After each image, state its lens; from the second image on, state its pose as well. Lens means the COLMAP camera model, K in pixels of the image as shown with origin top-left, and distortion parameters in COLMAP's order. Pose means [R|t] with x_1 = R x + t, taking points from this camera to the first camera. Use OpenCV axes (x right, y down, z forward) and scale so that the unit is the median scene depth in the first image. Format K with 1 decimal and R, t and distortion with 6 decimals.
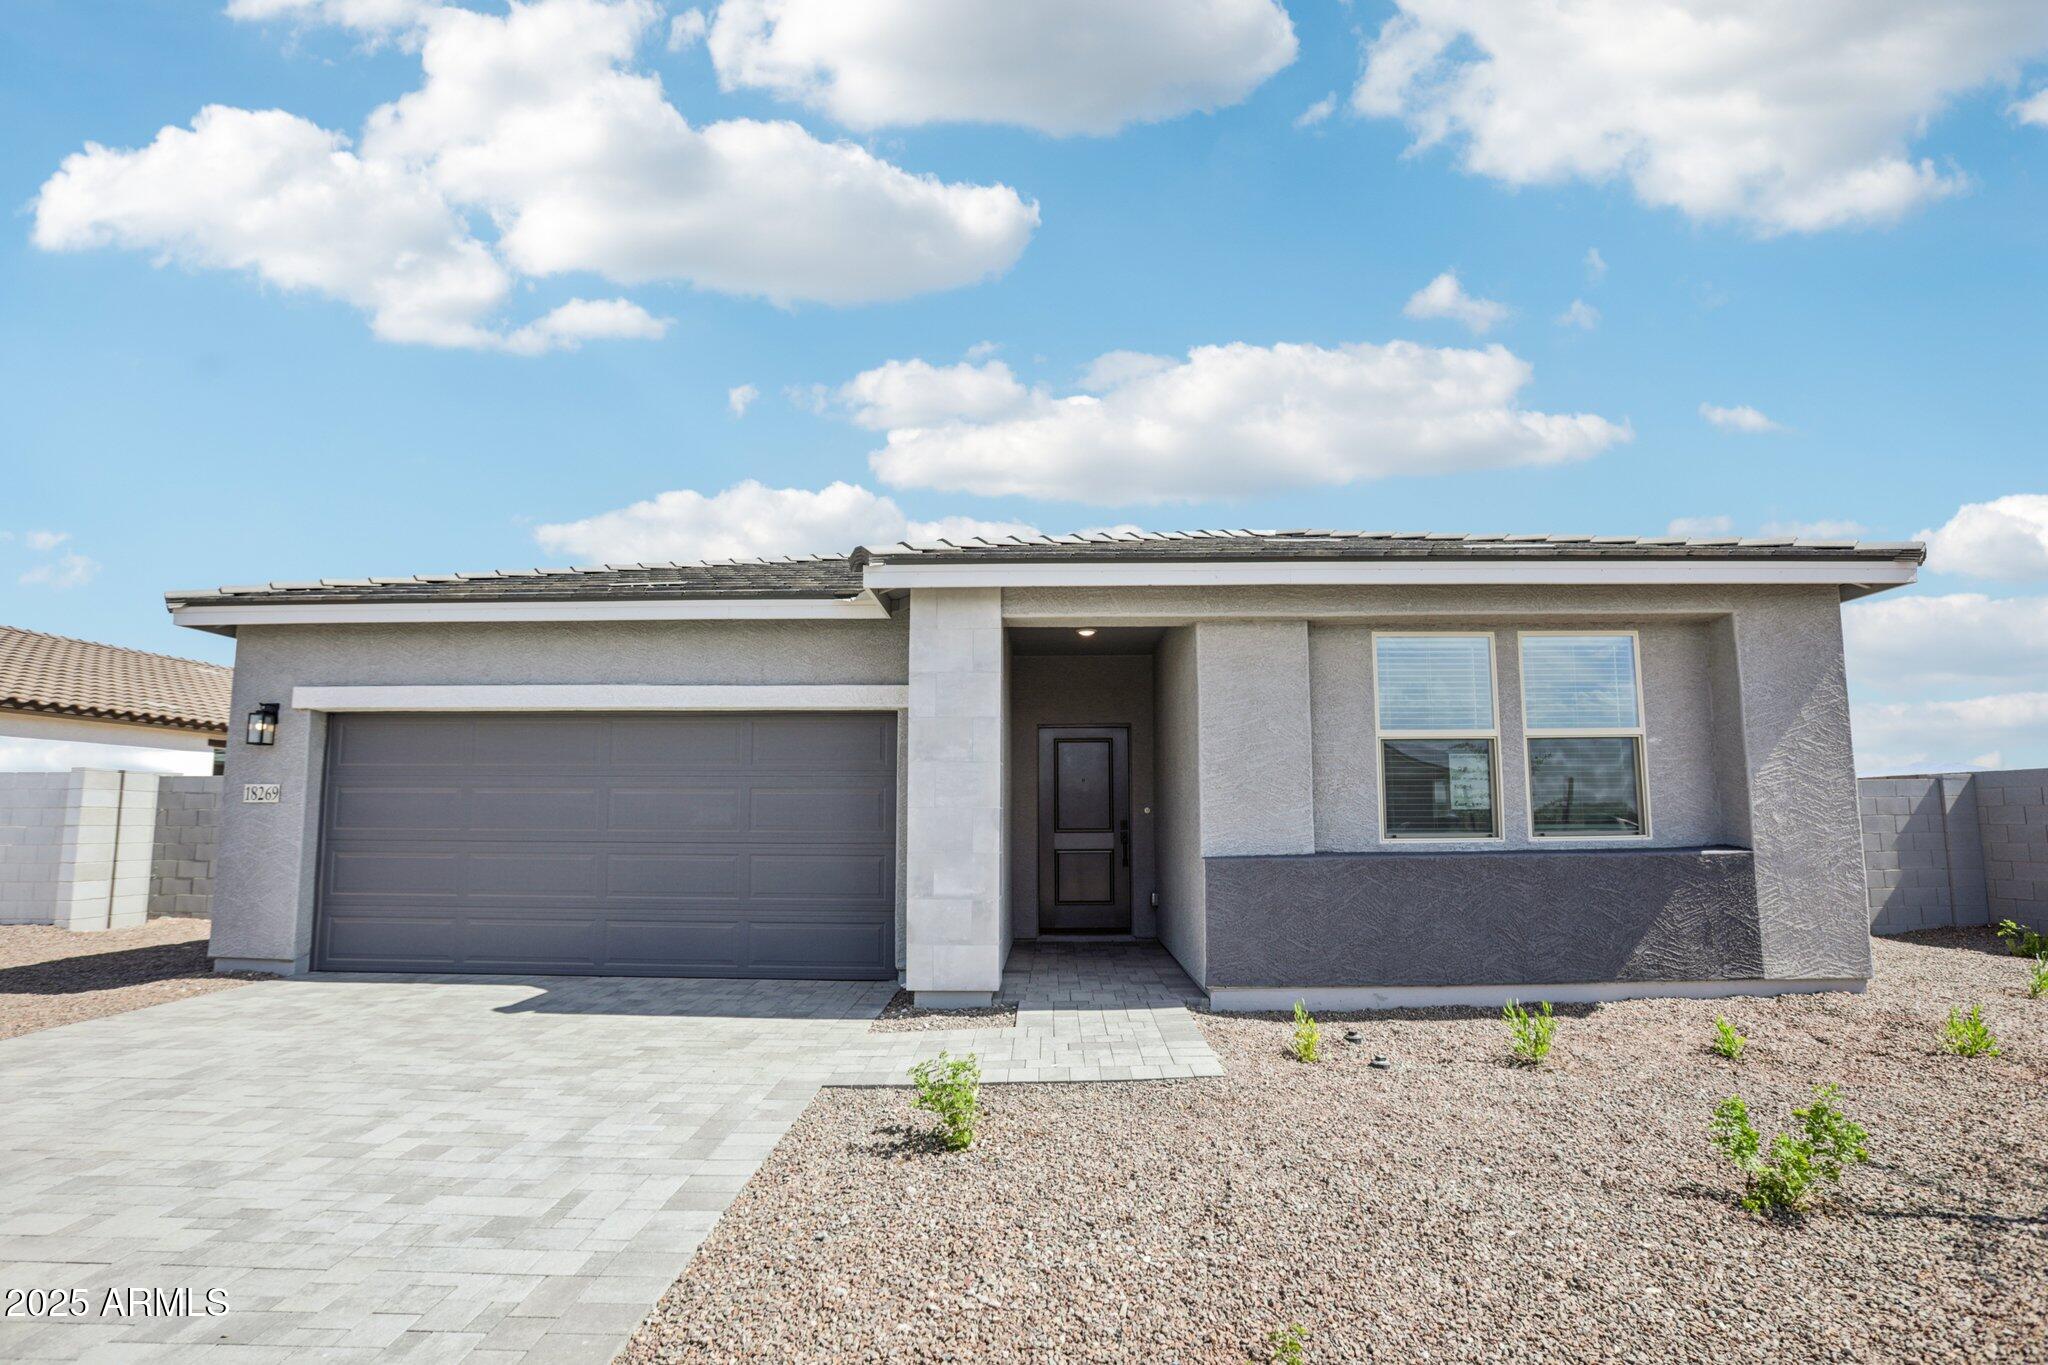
lens RADIAL K [[937.6, 0, 1027.2], [0, 937.6, 701.0], [0, 0, 1]] dist [-0.045382, 0.005054]
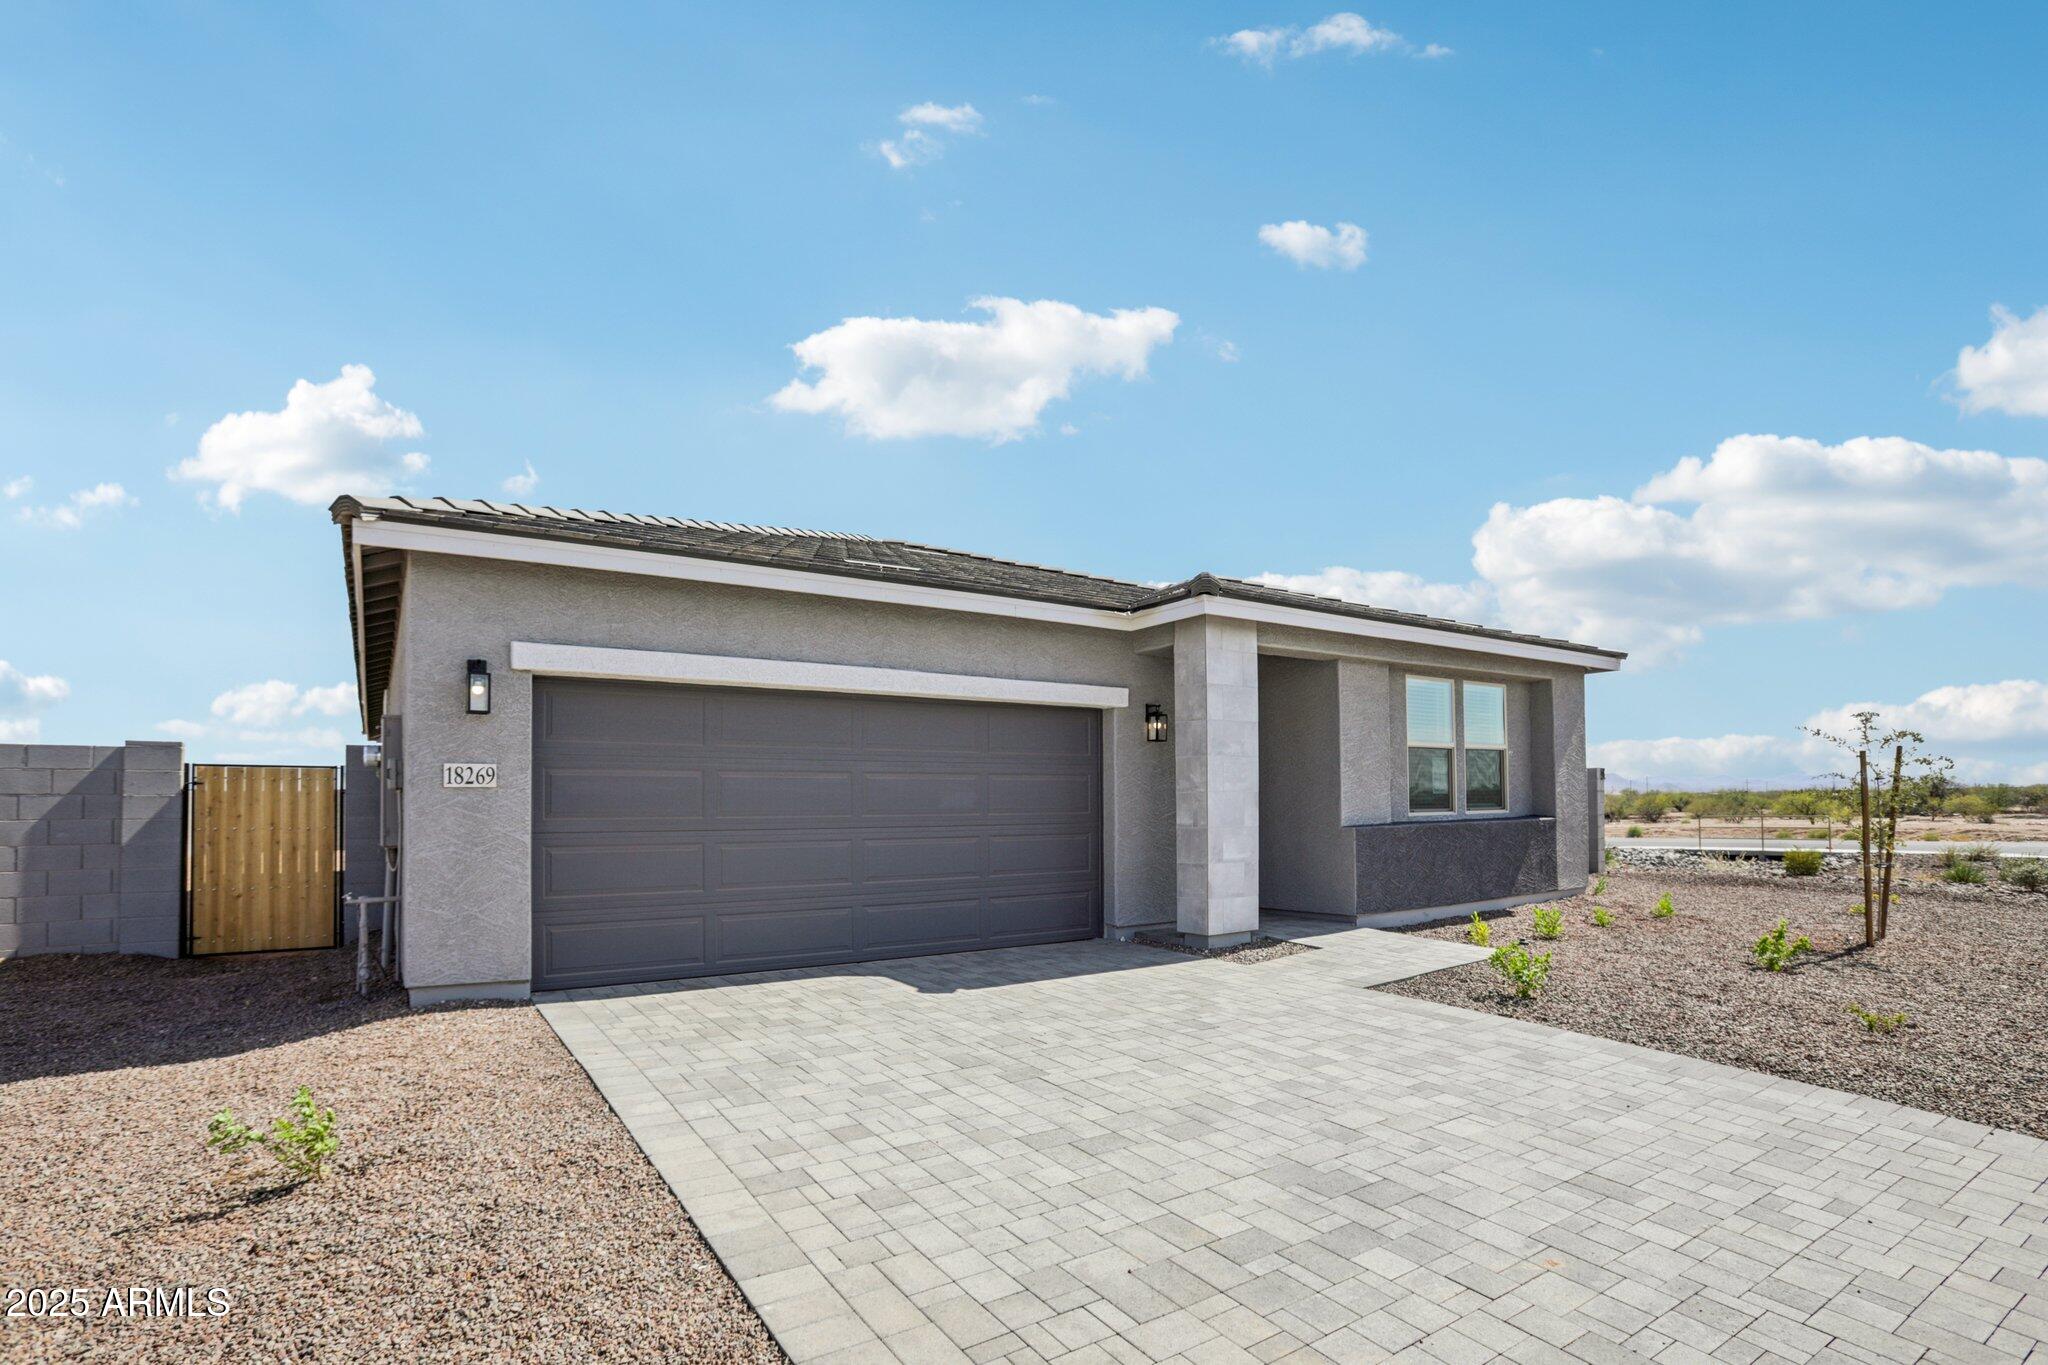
lens RADIAL K [[937.6, 0, 1091.6], [0, 937.6, 728.3], [0, 0, 1]] dist [-0.045382, 0.005054]
pose [[0.819719, 0.039141, 0.571427, -0.903384], [-0.067745, 0.997285, 0.028869, 0.002669], [-0.568746, -0.062376, 0.820145, 0.060504]]
